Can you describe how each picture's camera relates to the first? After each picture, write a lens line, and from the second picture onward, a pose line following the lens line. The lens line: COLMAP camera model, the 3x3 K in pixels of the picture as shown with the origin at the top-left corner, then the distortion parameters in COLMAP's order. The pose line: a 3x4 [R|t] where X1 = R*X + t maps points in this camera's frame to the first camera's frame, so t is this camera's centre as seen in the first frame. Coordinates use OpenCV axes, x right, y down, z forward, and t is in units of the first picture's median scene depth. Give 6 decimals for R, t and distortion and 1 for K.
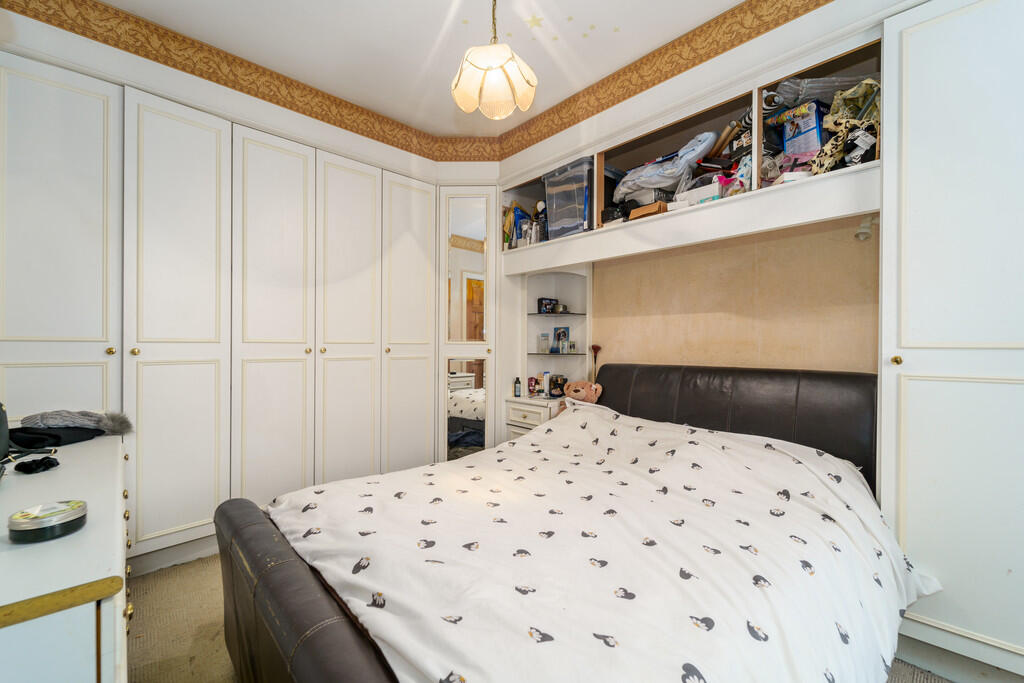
lens RADIAL K [[417.8, 0, 512.3], [0, 417.8, 346.1], [0, 0, 1]] dist [0.001657, -0.000384]
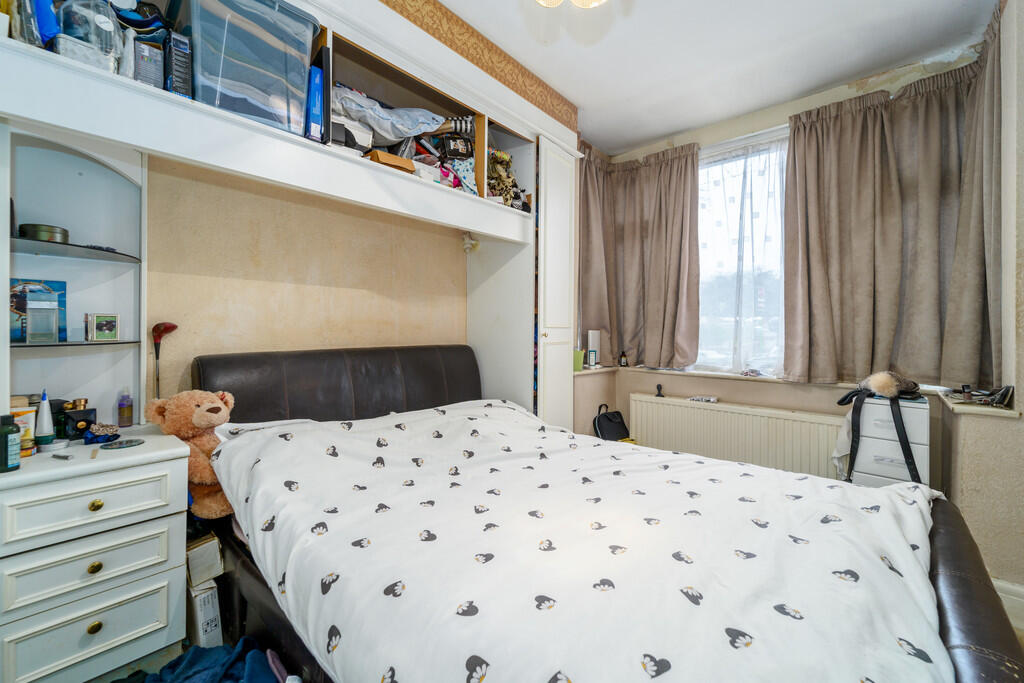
lens RADIAL K [[417.8, 0, 515.1], [0, 417.8, 325.7], [0, 0, 1]] dist [0.001657, -0.000384]
pose [[-0.112408, -0.001159, 0.993661, -0.444196], [-0.004618, 0.999989, 0.000644, -0.002011], [-0.993651, -0.004516, -0.112412, 0.726080]]
